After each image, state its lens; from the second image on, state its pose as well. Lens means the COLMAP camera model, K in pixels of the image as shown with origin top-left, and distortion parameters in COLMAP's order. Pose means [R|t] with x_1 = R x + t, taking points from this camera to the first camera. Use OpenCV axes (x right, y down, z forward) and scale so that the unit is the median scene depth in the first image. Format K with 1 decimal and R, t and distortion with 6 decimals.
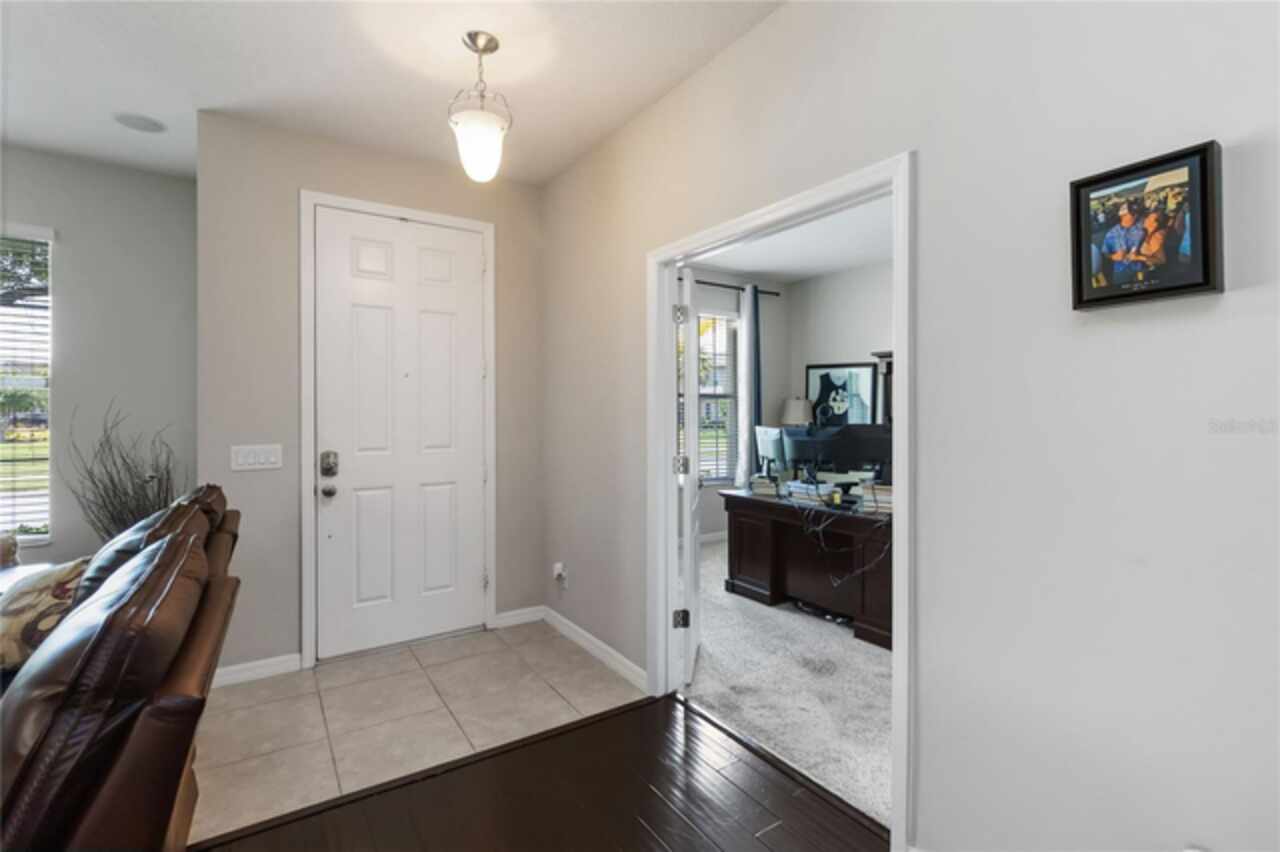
lens RADIAL K [[591.1, 0, 648.1], [0, 591.1, 412.9], [0, 0, 1]] dist [-0.001368, -0.000584]
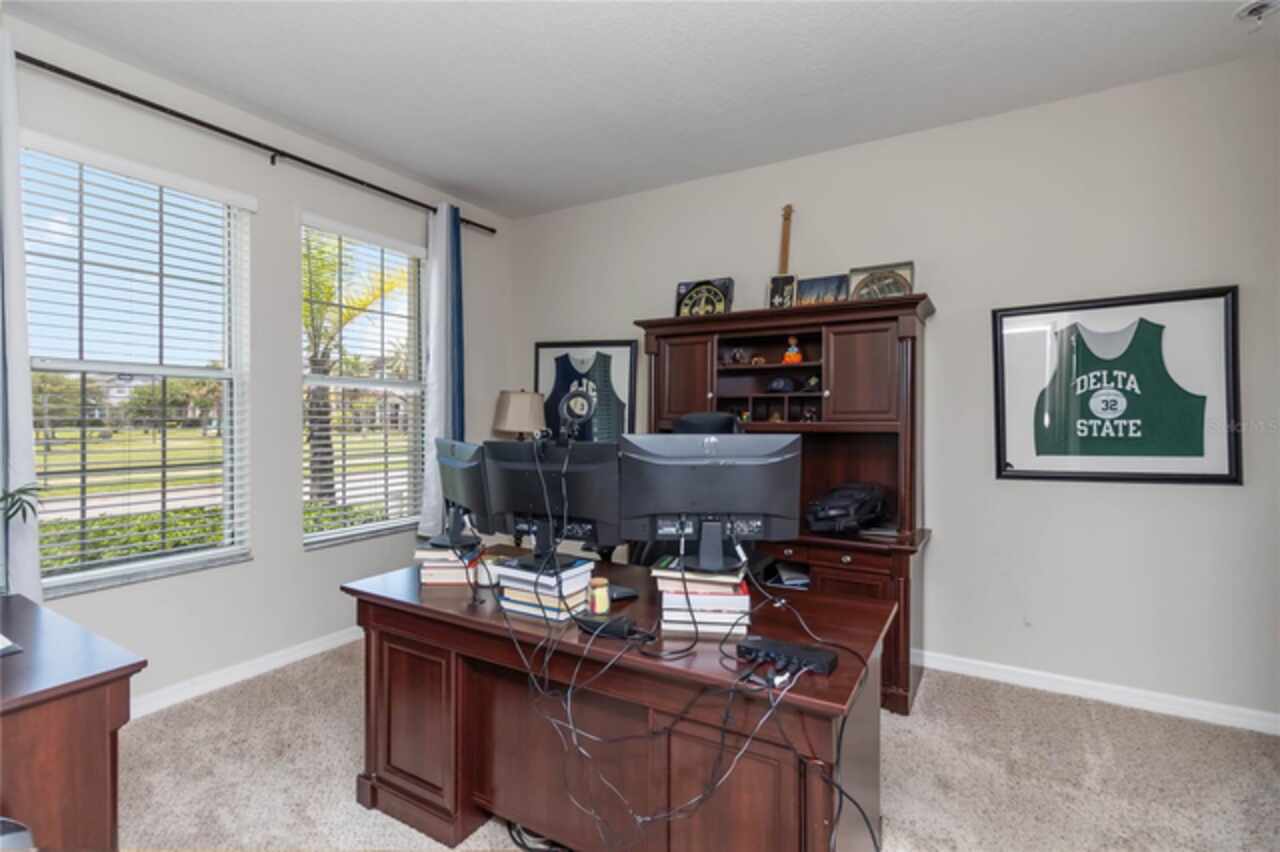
lens RADIAL K [[591.1, 0, 648.1], [0, 591.1, 412.9], [0, 0, 1]] dist [-0.001368, -0.000584]
pose [[0.900265, 0.007394, 0.435280, 0.160977], [-0.002808, 0.999934, -0.011177, 0.010840], [-0.435334, 0.008840, 0.900226, 0.598894]]
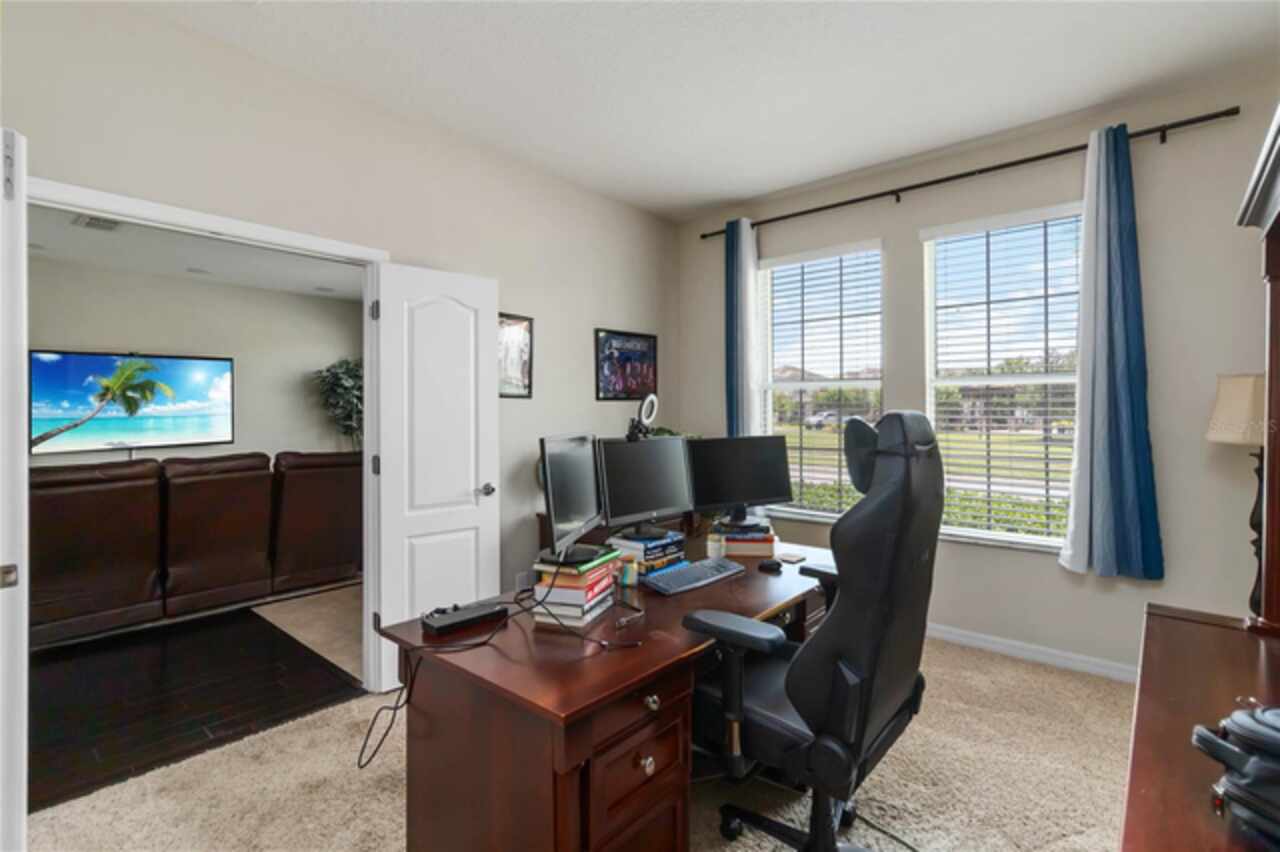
lens RADIAL K [[602.7, 0, 636.5], [0, 602.7, 409.5], [0, 0, 1]] dist [-0.005542, -0.000790]
pose [[0.256877, -0.001925, -0.966442, 0.918449], [0.003138, 0.999994, -0.001157, -0.002705], [0.966439, -0.002735, 0.256882, 0.902306]]
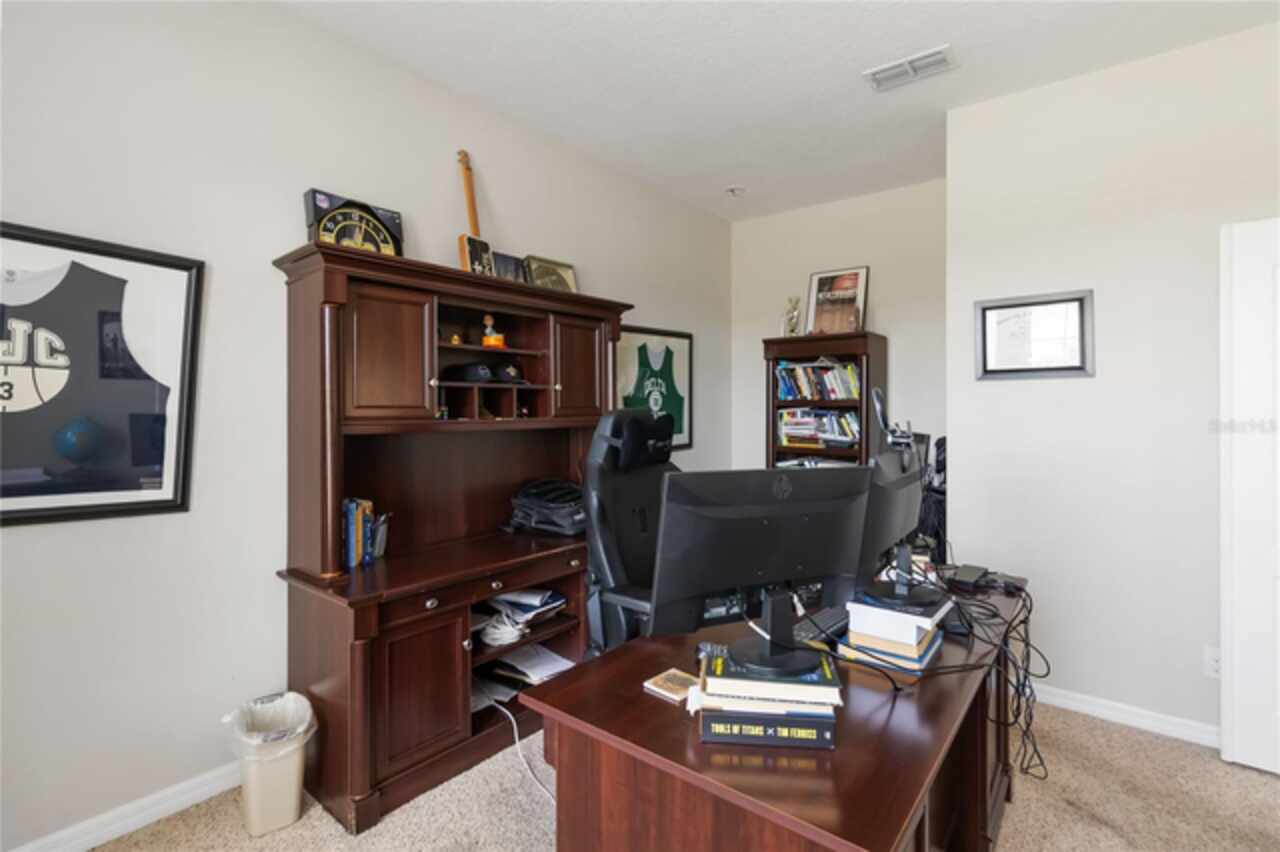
lens RADIAL K [[591.1, 0, 648.1], [0, 591.1, 412.9], [0, 0, 1]] dist [-0.001368, -0.000584]
pose [[-0.308147, -0.008279, 0.951303, -0.030922], [0.003475, 0.999946, 0.009828, 0.001178], [-0.951333, 0.006335, -0.308101, 1.346103]]
